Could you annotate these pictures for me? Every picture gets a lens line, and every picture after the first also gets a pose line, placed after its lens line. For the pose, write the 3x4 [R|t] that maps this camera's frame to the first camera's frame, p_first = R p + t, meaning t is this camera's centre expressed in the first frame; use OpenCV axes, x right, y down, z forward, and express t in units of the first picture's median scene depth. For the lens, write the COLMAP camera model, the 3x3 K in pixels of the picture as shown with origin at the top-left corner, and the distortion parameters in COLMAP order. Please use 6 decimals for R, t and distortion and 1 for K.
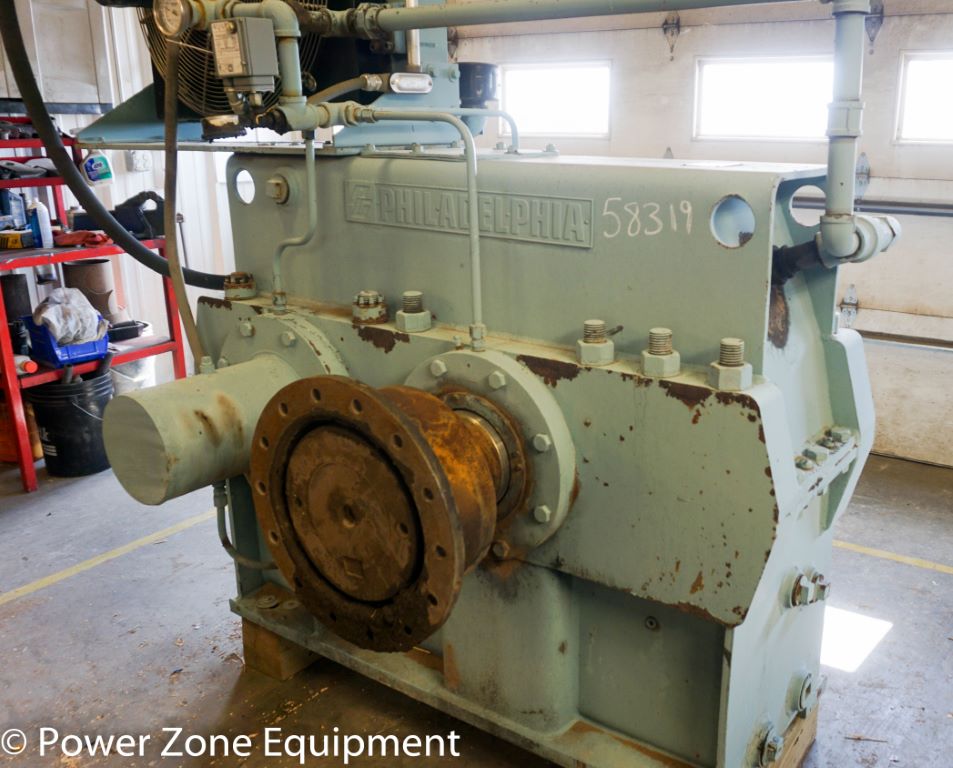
lens RADIAL K [[911.6, 0, 477.8], [0, 911.6, 381.2], [0, 0, 1]] dist [0.034141, 0.000000]
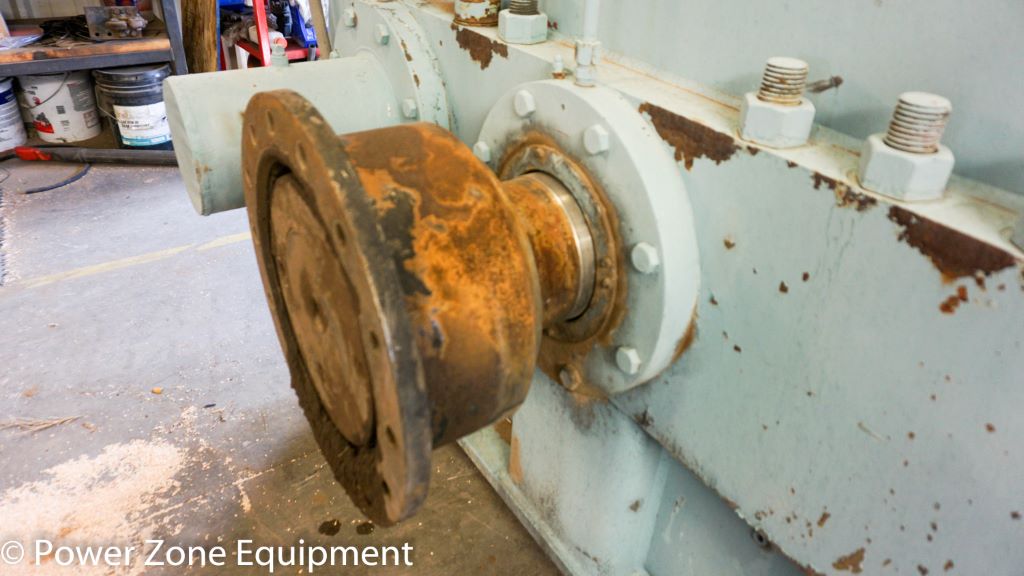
lens RADIAL K [[702.1, 0, 486.6], [0, 702.1, 287.3], [0, 0, 1]] dist [-0.028420, 0.008379]
pose [[0.948023, 0.213679, -0.235782, 0.082004], [-0.143223, 0.948225, 0.283471, -0.029337], [0.284147, -0.234967, 0.929543, 0.522529]]
